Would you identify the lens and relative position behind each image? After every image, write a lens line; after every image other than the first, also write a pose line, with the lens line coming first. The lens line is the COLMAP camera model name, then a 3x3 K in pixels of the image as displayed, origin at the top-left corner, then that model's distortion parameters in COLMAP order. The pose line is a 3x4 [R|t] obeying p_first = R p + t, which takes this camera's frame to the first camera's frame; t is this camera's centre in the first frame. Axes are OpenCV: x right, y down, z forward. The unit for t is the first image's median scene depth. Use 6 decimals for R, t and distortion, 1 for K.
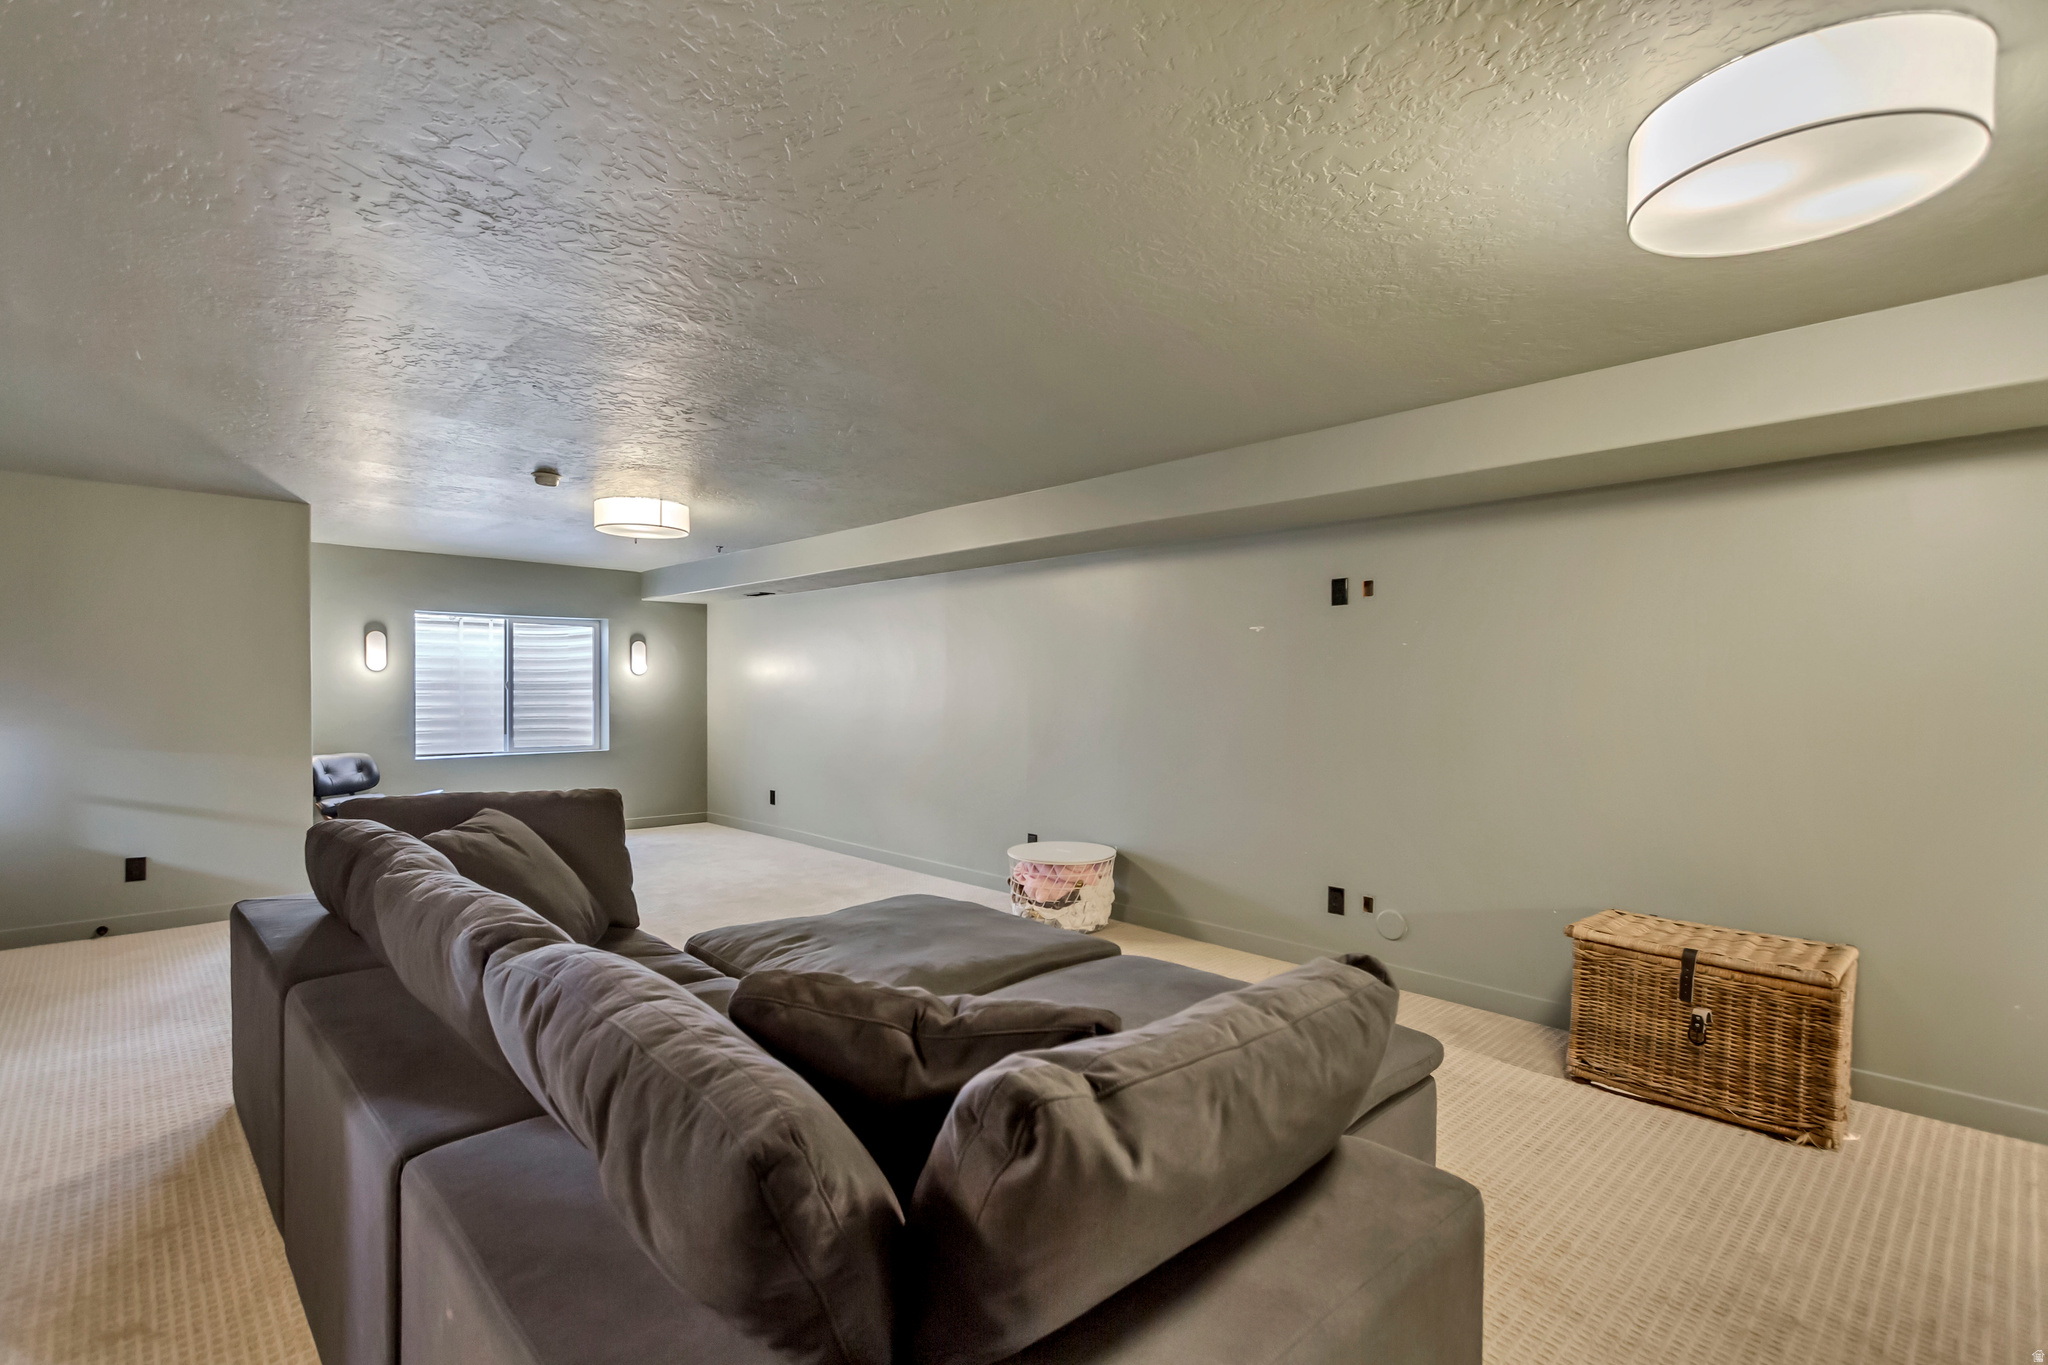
lens RADIAL K [[962.5, 0, 1029.1], [0, 962.5, 689.0], [0, 0, 1]] dist [0.002069, 0.000138]
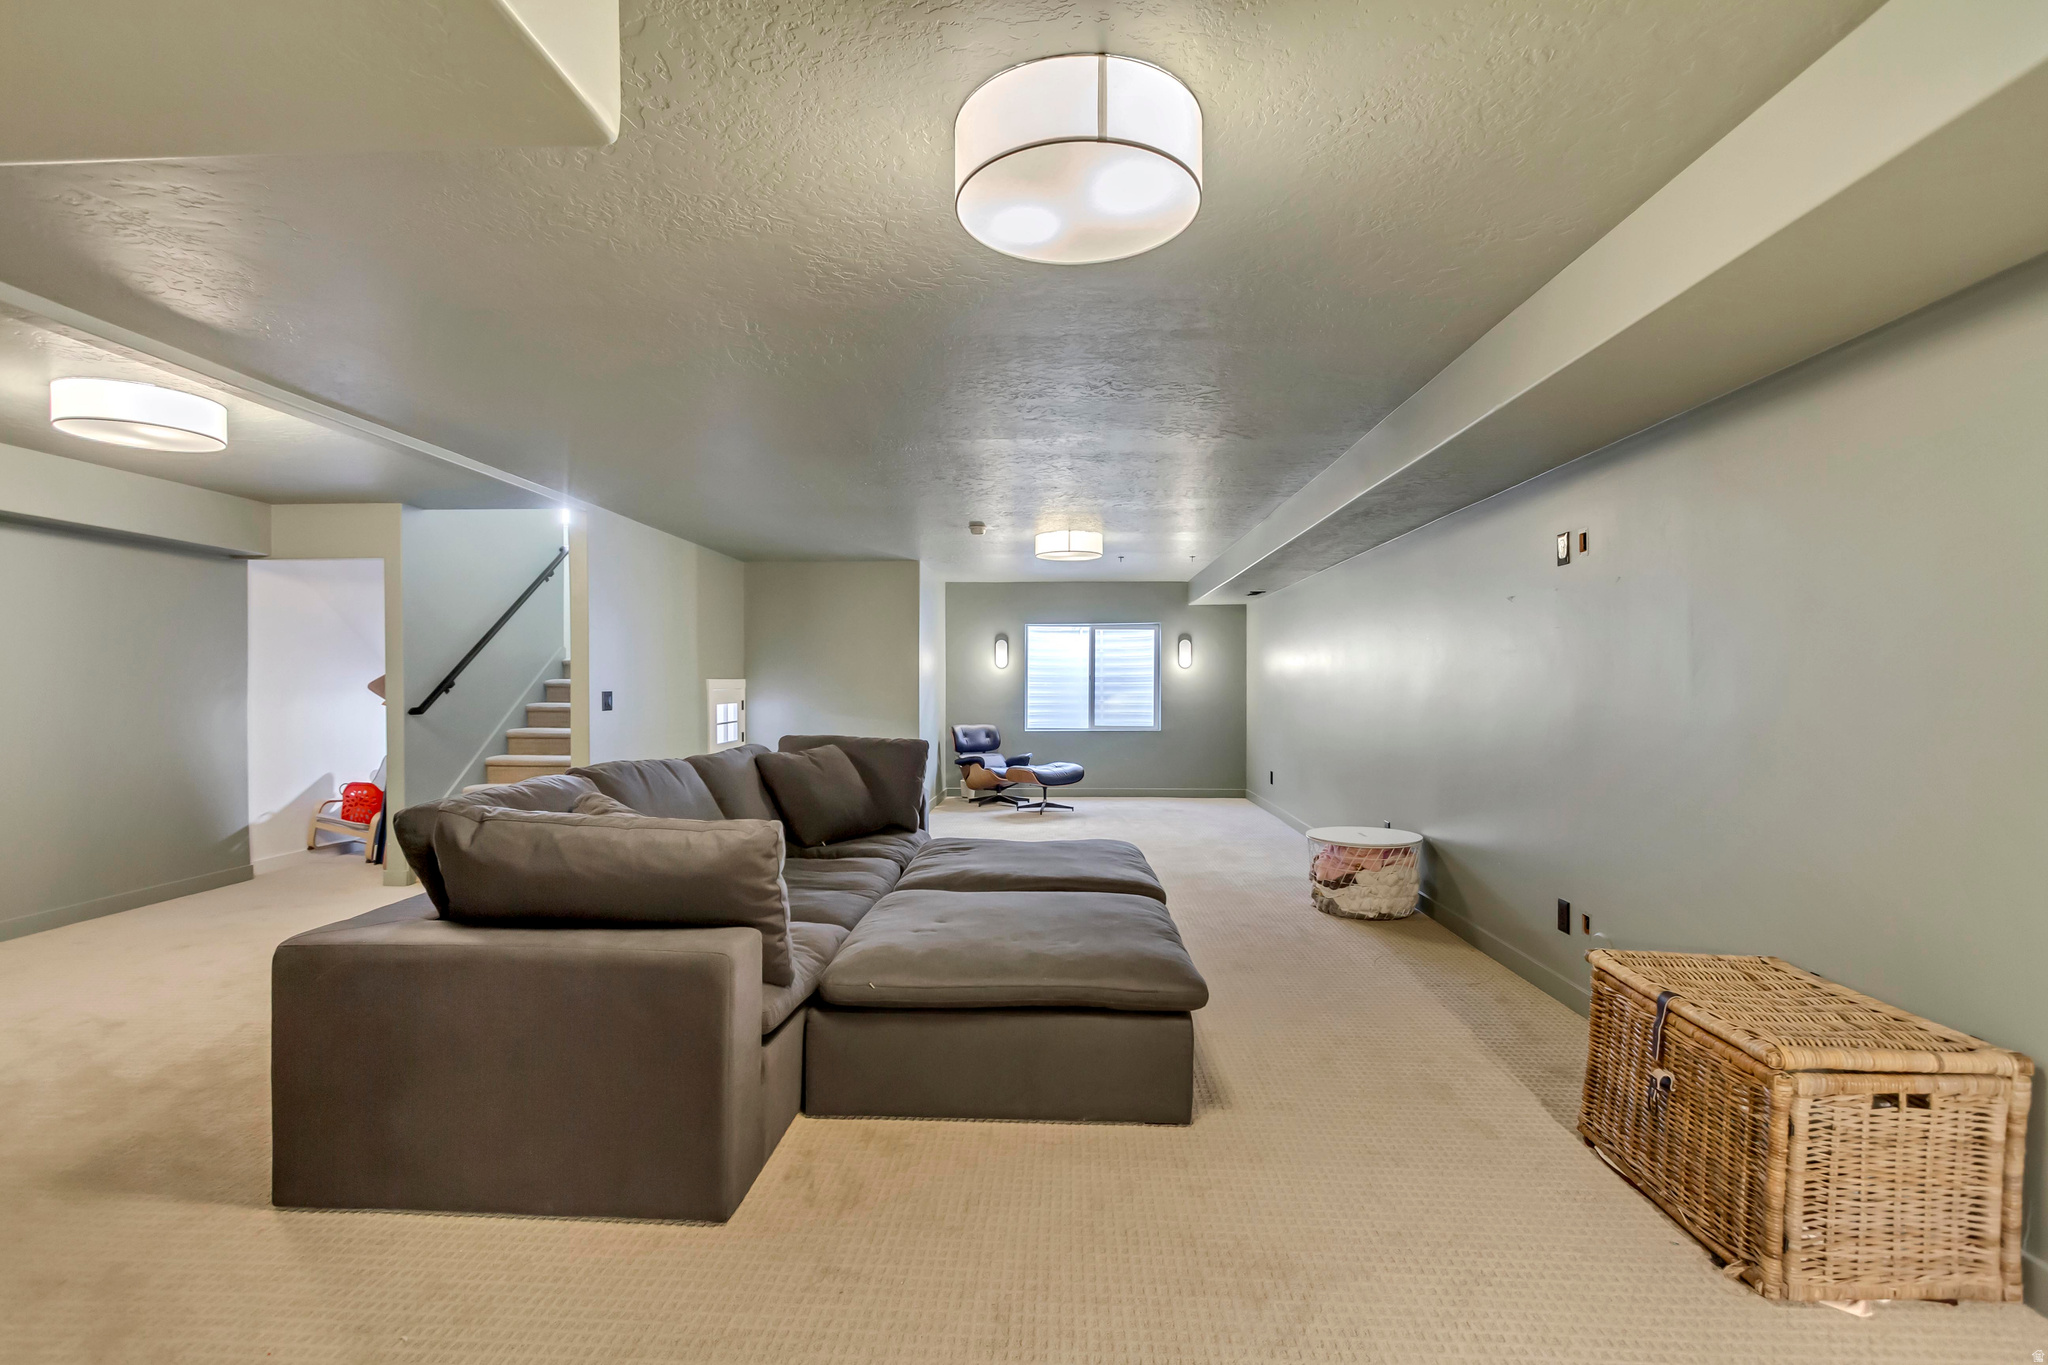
lens RADIAL K [[962.5, 0, 1029.1], [0, 962.5, 689.0], [0, 0, 1]] dist [0.002069, 0.000138]
pose [[0.690899, 0.001238, -0.722951, 0.351586], [-0.001203, 0.999999, 0.000562, 0.010748], [0.722951, 0.000482, 0.690900, 0.040141]]
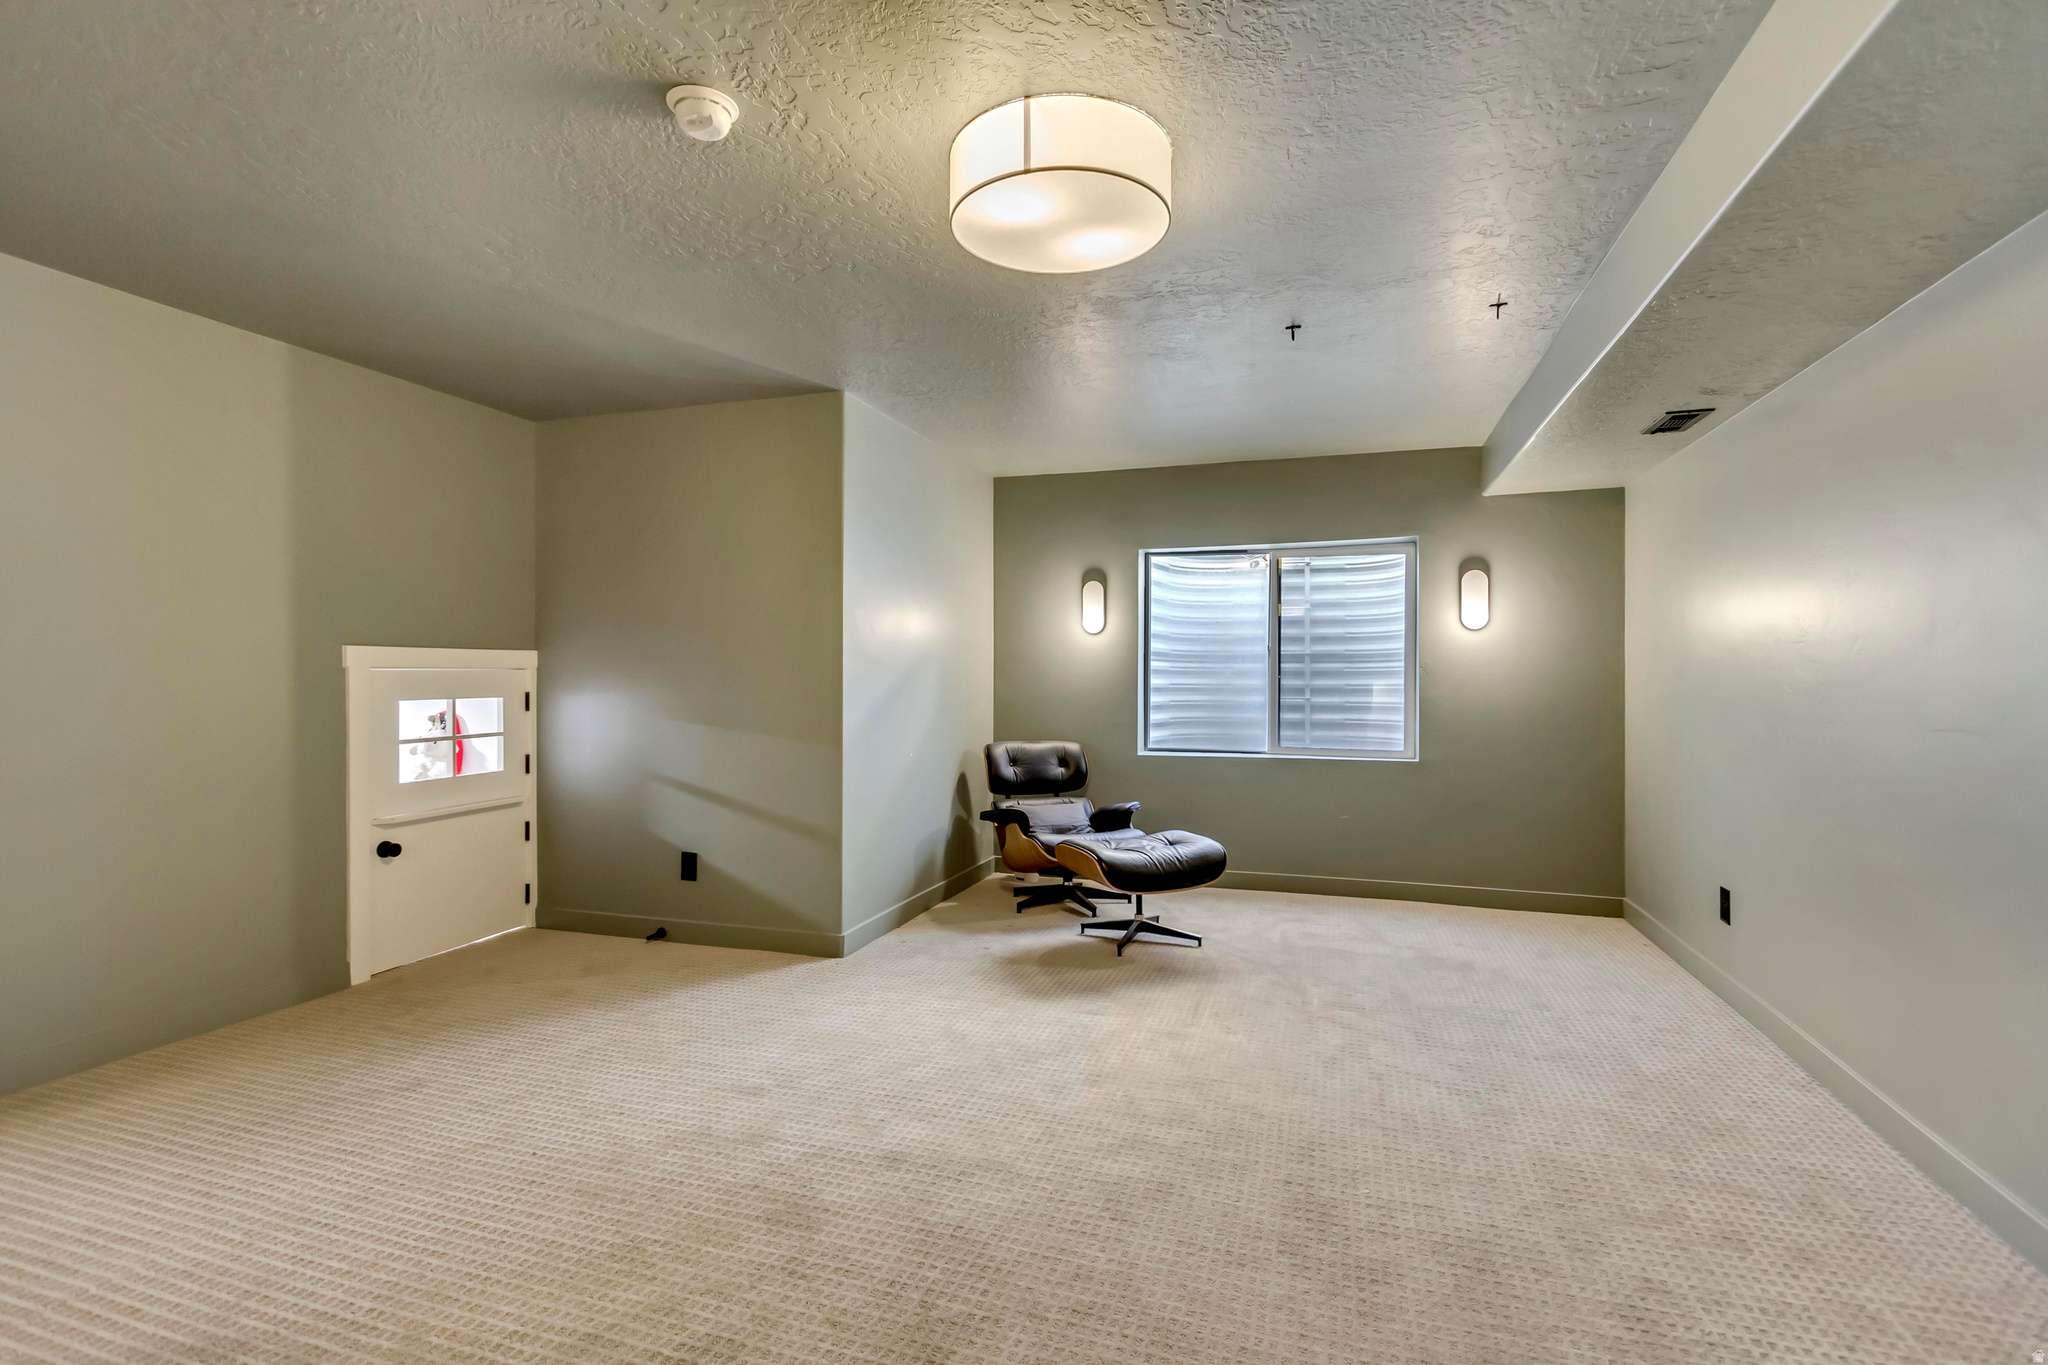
lens RADIAL K [[920.7, 0, 1040.1], [0, 920.7, 692.5], [0, 0, 1]] dist [0.002893, 0.000544]
pose [[0.470456, 0.008132, -0.882386, -0.057325], [-0.003917, 0.999967, 0.007128, 0.019958], [0.882415, 0.000103, 0.470472, 0.573659]]
